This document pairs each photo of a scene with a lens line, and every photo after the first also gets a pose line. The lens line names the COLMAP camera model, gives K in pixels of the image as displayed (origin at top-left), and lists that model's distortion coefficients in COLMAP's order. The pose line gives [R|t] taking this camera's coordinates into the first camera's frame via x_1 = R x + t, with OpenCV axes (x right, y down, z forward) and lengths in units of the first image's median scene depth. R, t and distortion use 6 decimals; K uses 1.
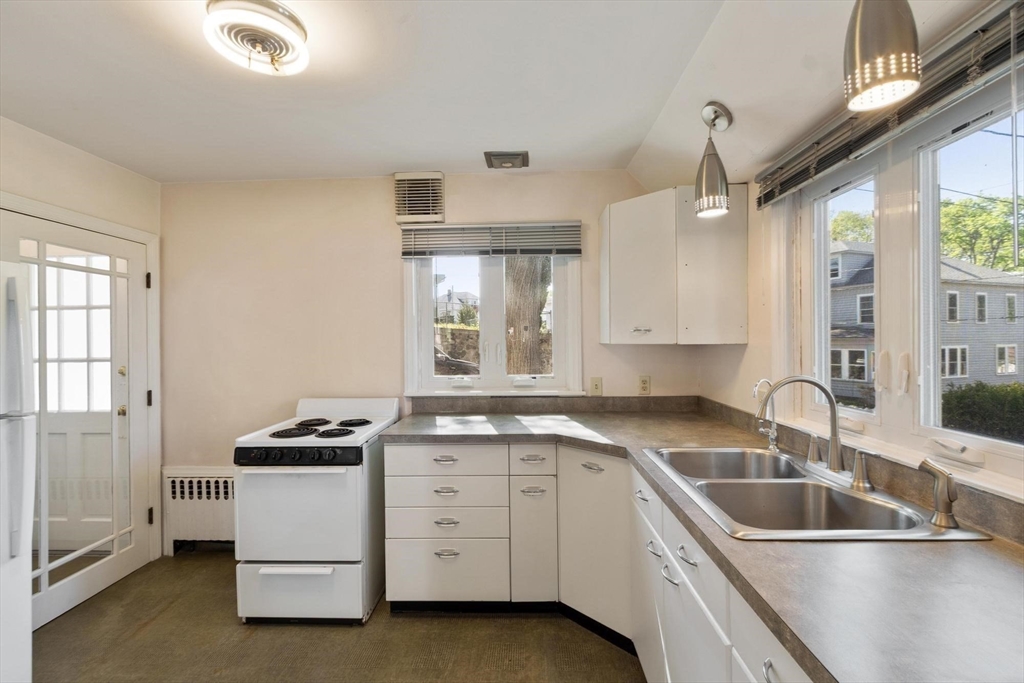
lens RADIAL K [[451.8, 0, 514.3], [0, 451.8, 341.0], [0, 0, 1]] dist [0.001257, -0.000253]
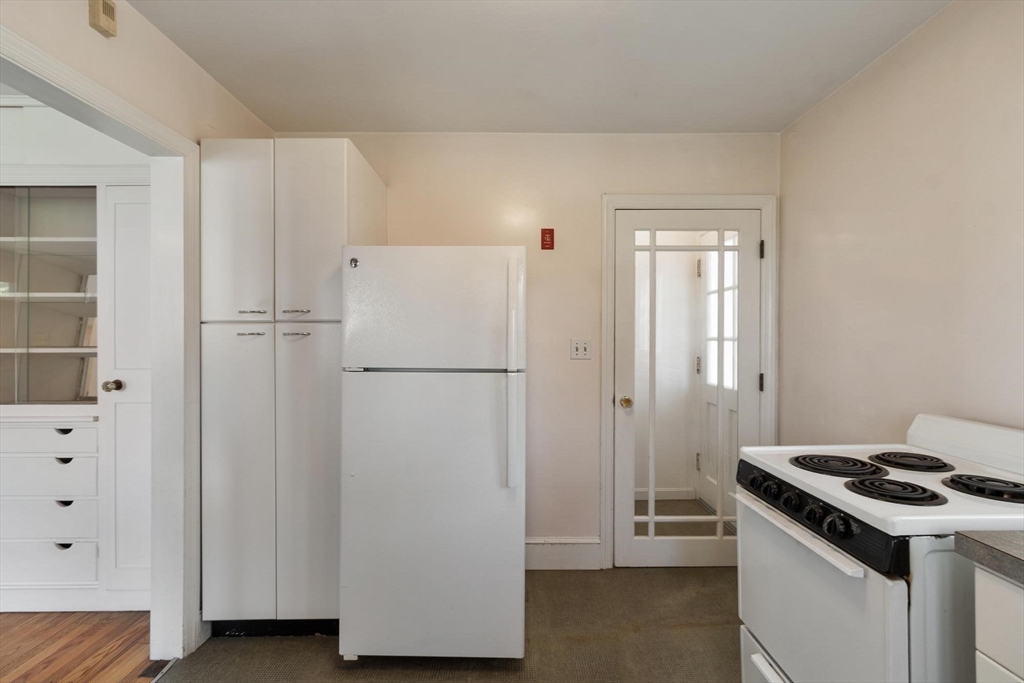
lens RADIAL K [[451.8, 0, 512.4], [0, 451.8, 339.1], [0, 0, 1]] dist [0.001257, -0.000253]
pose [[0.043499, 0.017438, -0.998901, 0.066301], [-0.000933, 0.999848, 0.017414, 0.031106], [0.999053, 0.000175, 0.043508, 0.555477]]
